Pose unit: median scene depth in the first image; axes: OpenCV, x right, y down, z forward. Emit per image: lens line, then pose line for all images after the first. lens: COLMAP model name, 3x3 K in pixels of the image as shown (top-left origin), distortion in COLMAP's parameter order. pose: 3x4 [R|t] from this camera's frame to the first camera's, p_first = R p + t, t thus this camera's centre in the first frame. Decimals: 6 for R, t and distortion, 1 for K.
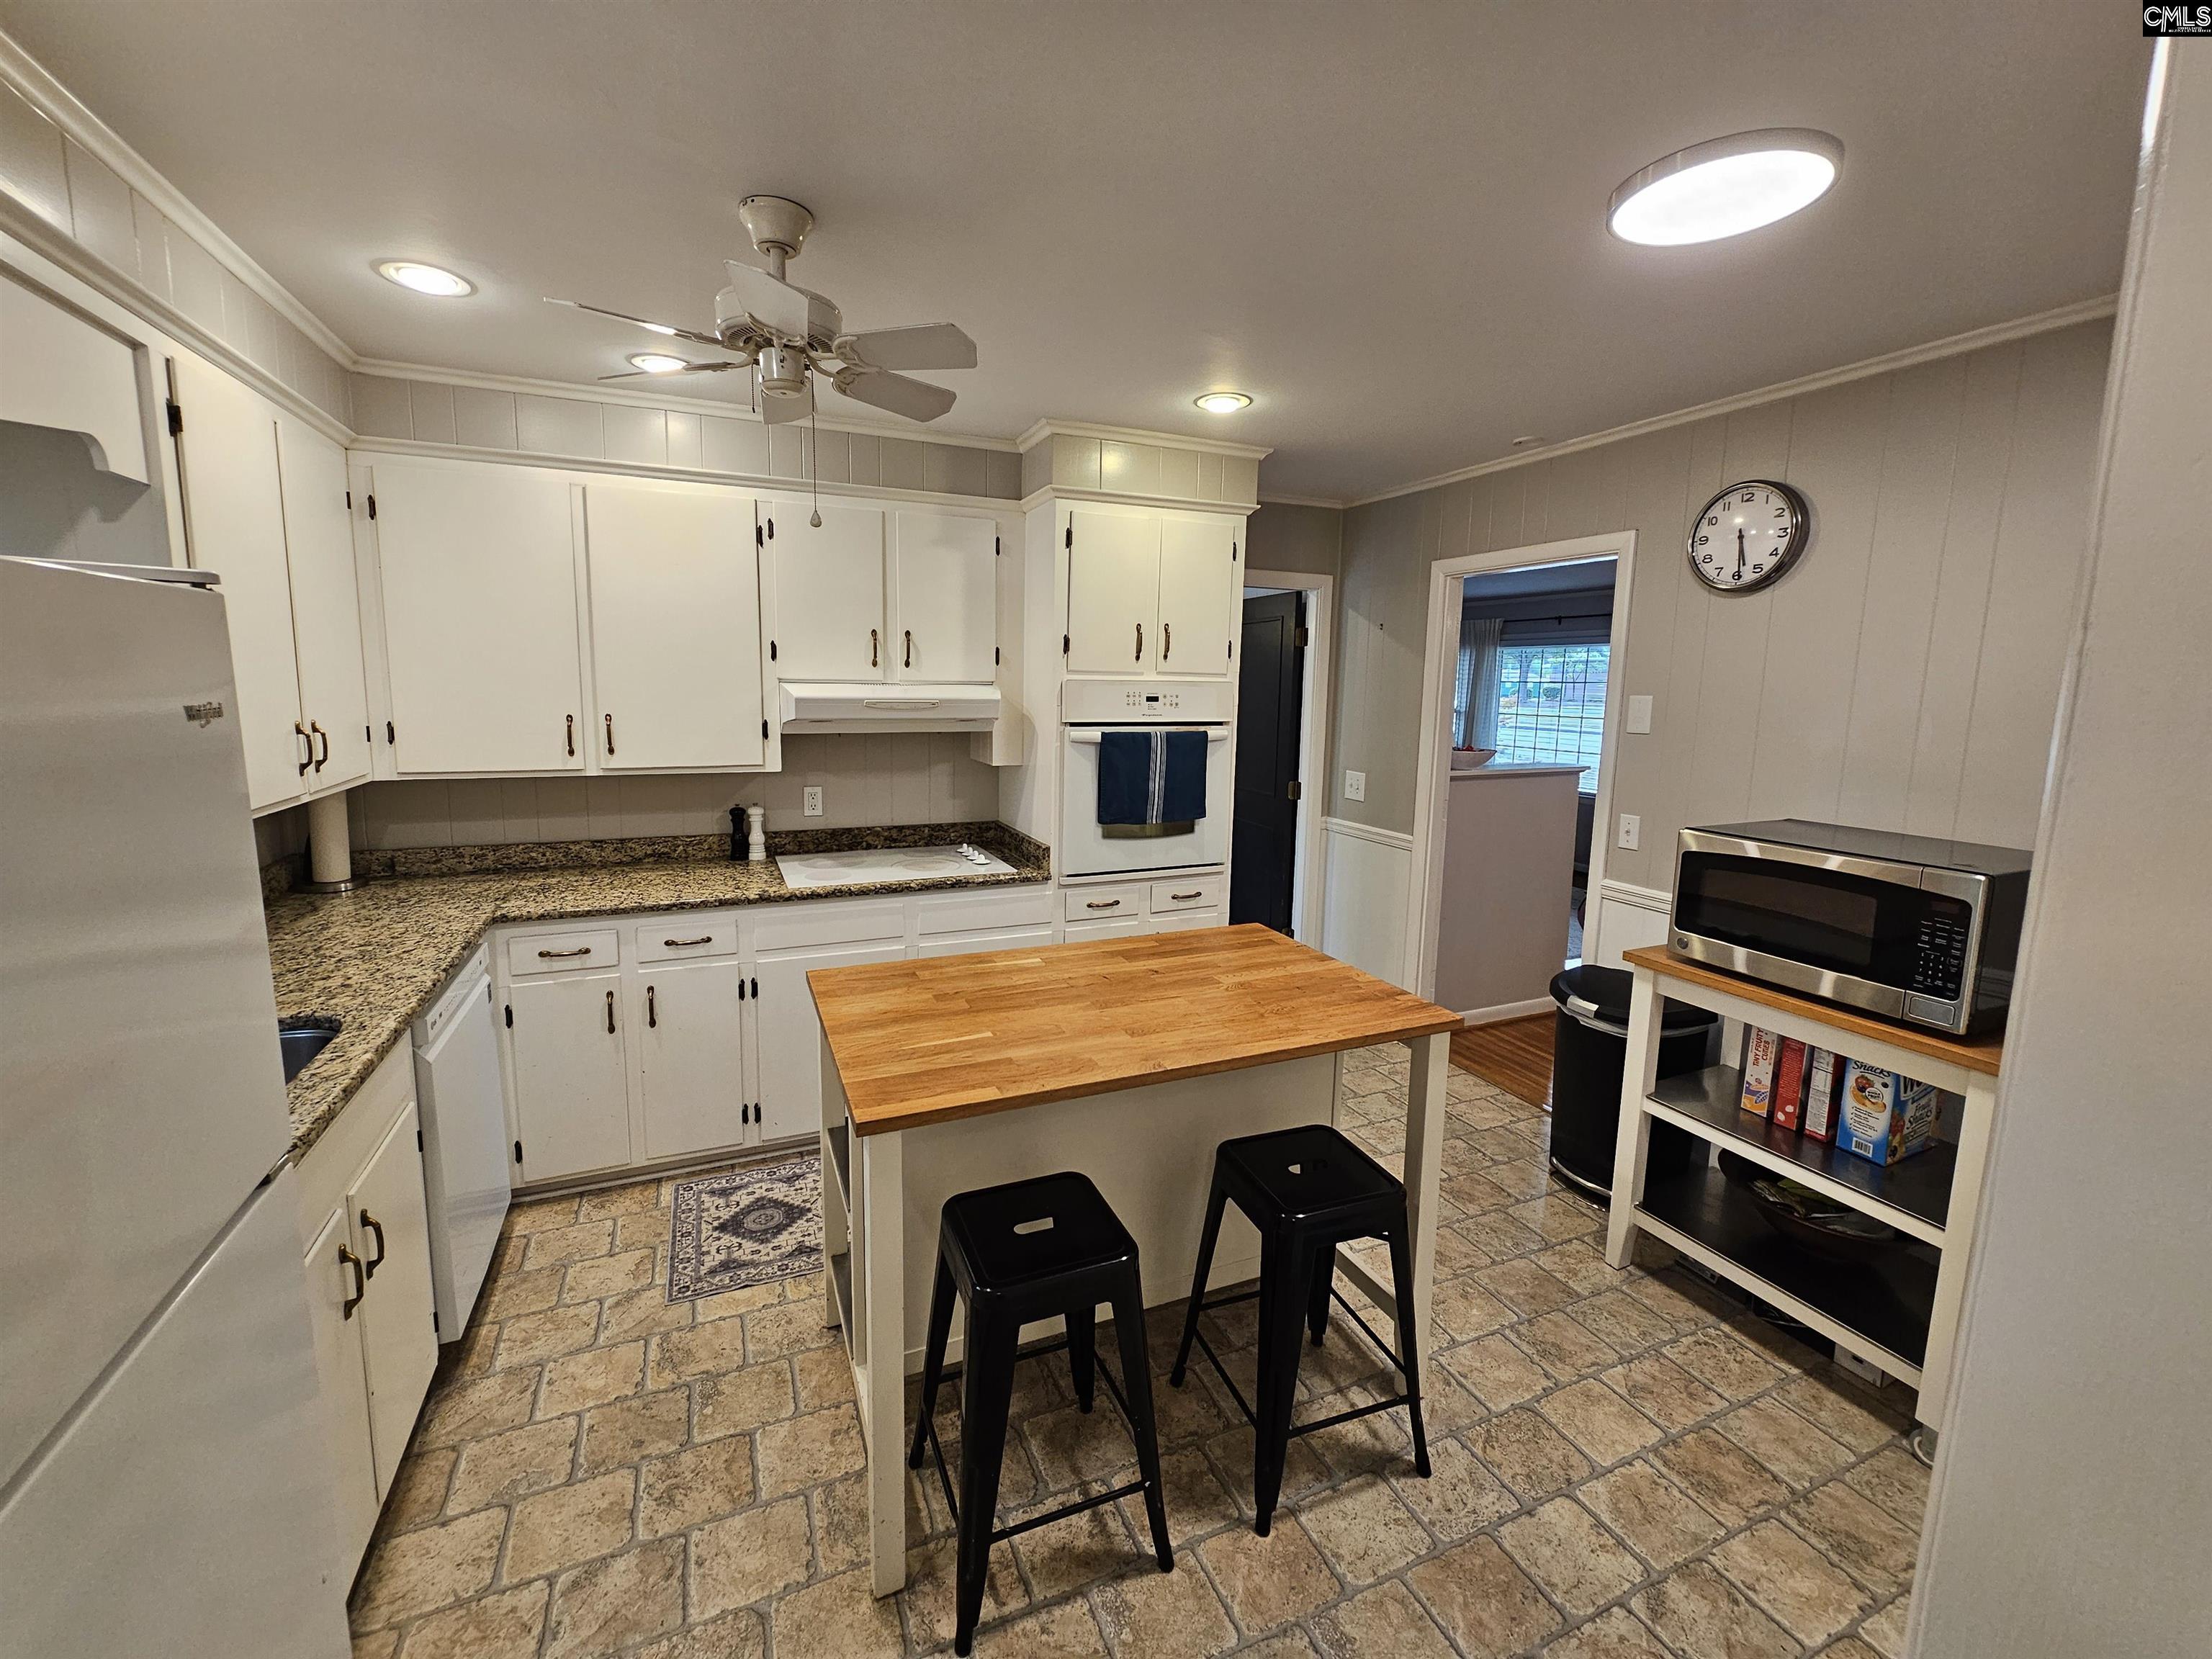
lens RADIAL K [[903.1, 0, 1098.6], [0, 903.1, 811.7], [0, 0, 1]] dist [-0.002561, 0.000707]
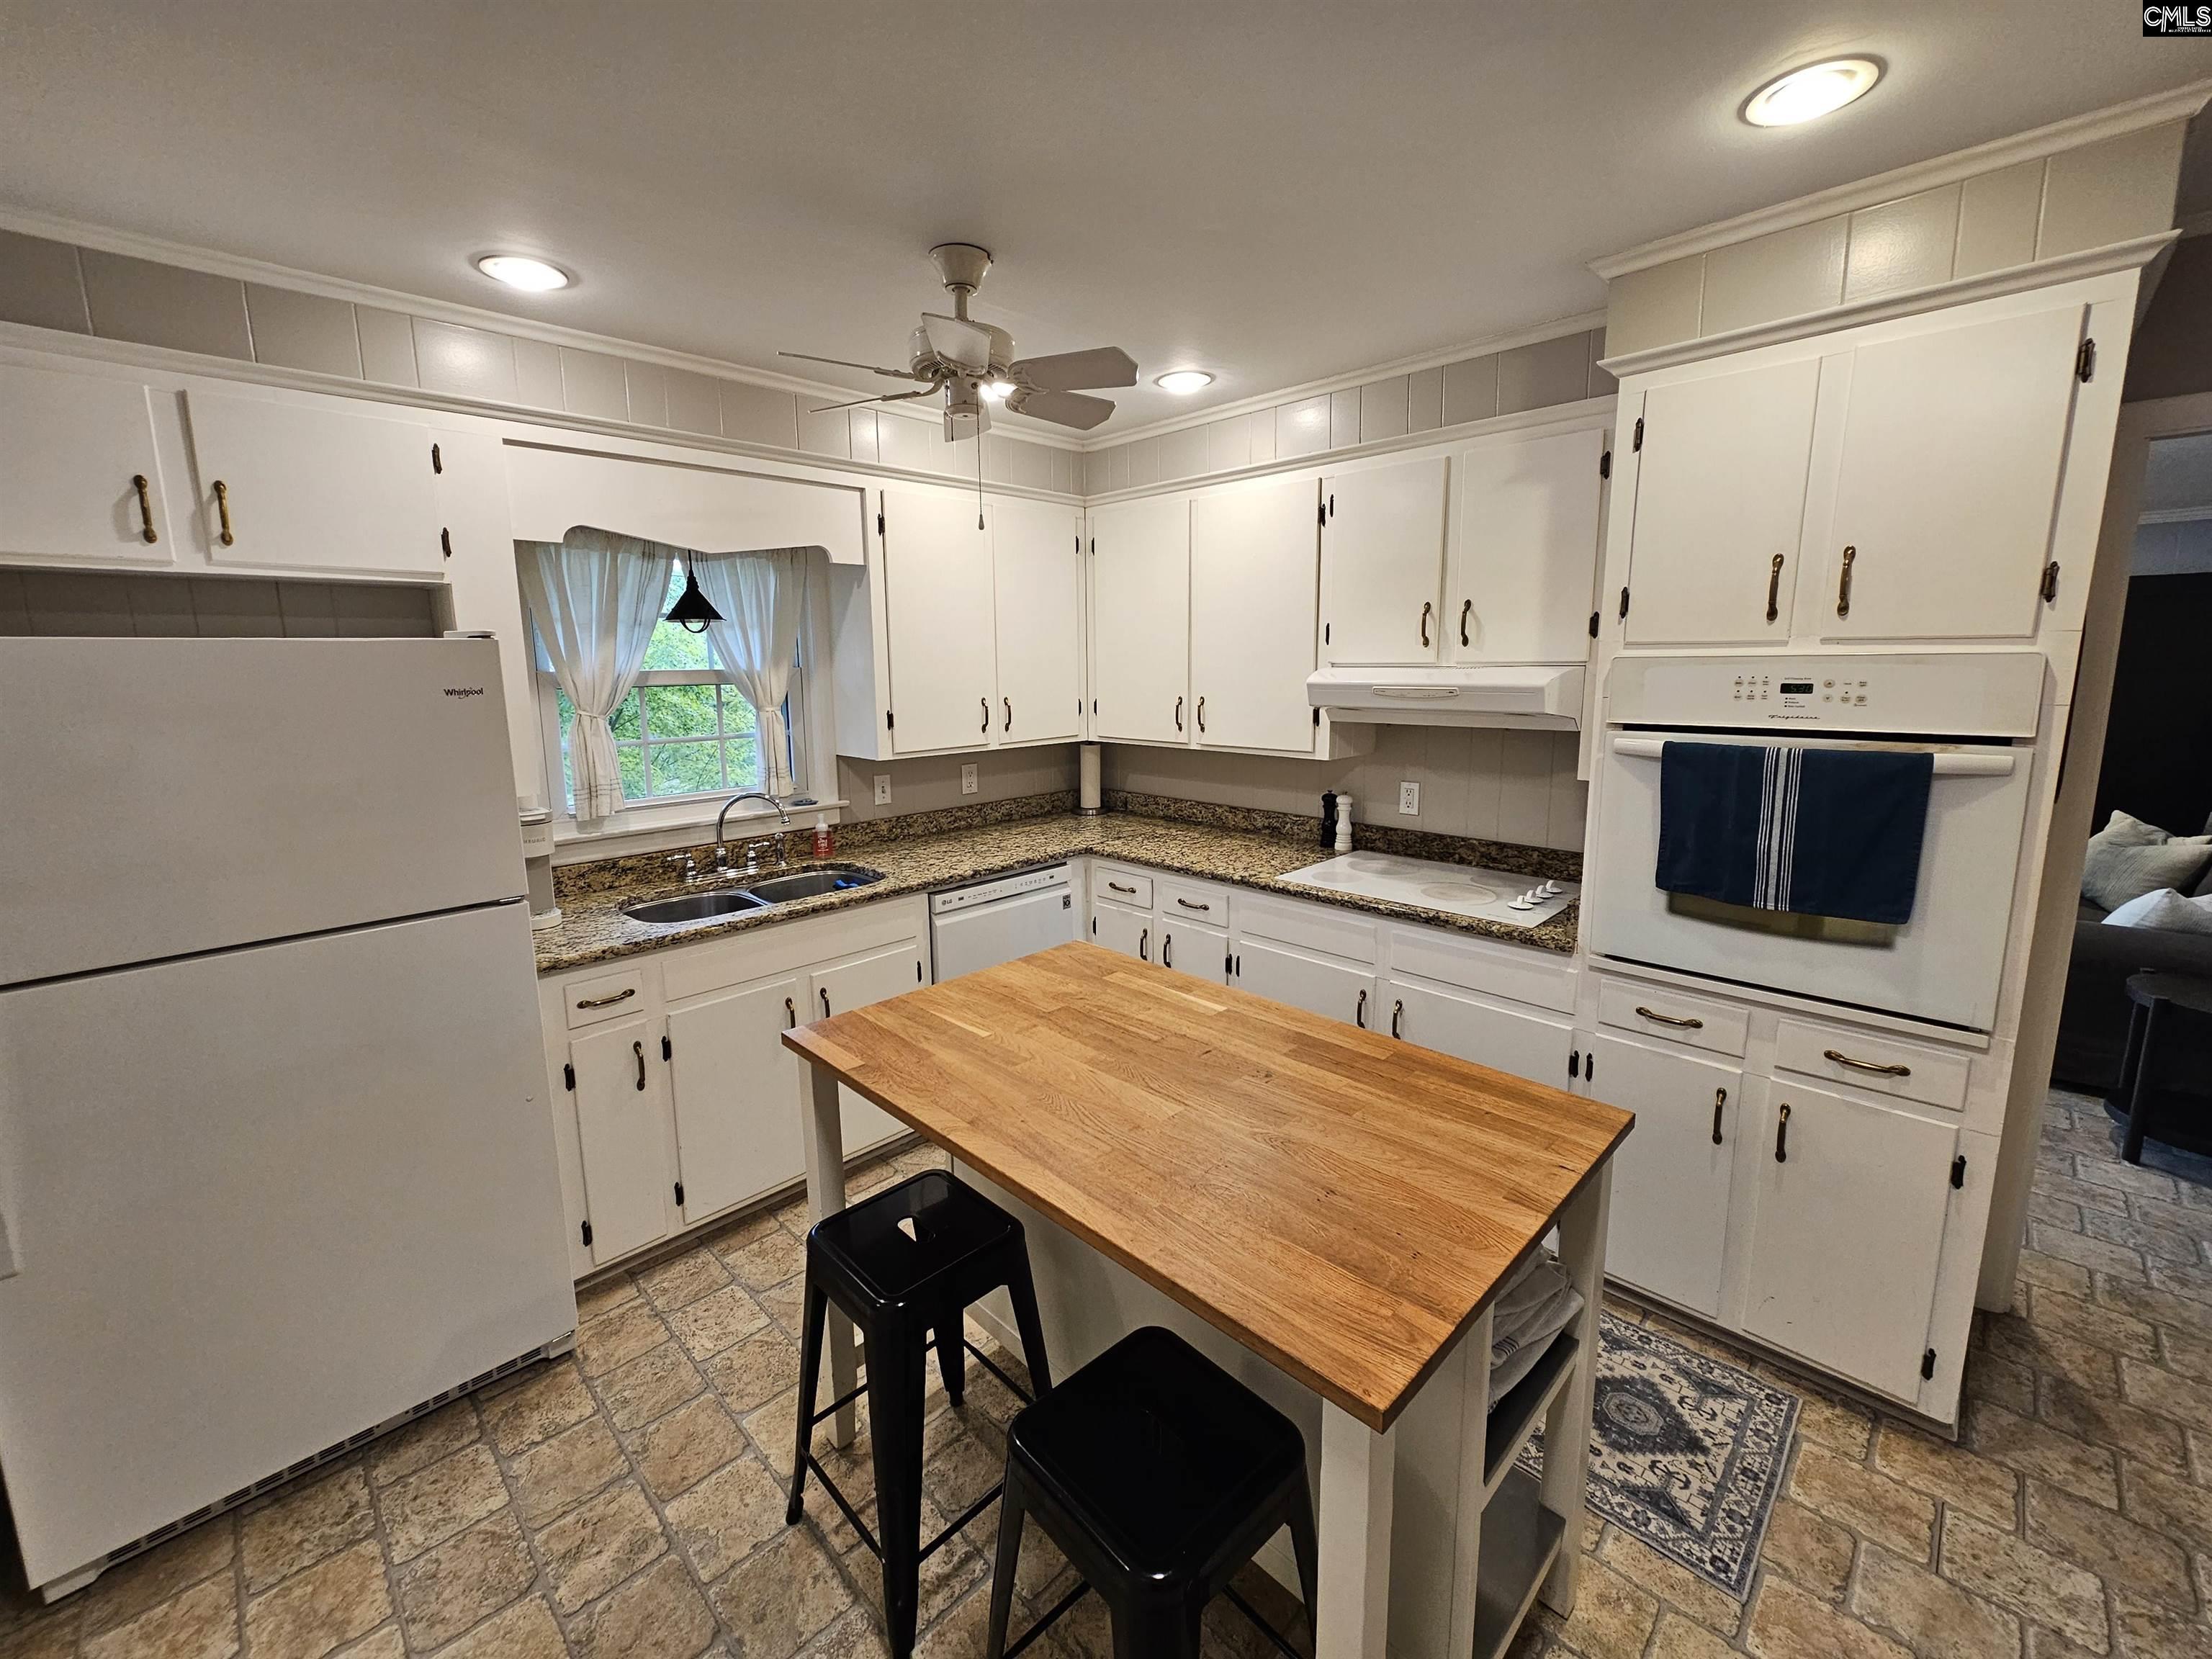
lens RADIAL K [[903.1, 0, 1098.4], [0, 903.1, 809.0], [0, 0, 1]] dist [-0.002561, 0.000707]
pose [[0.353037, 0.133473, -0.926040, 0.477179], [-0.117137, 0.988290, 0.097789, -0.061578], [0.928248, 0.073950, 0.364537, 0.450106]]
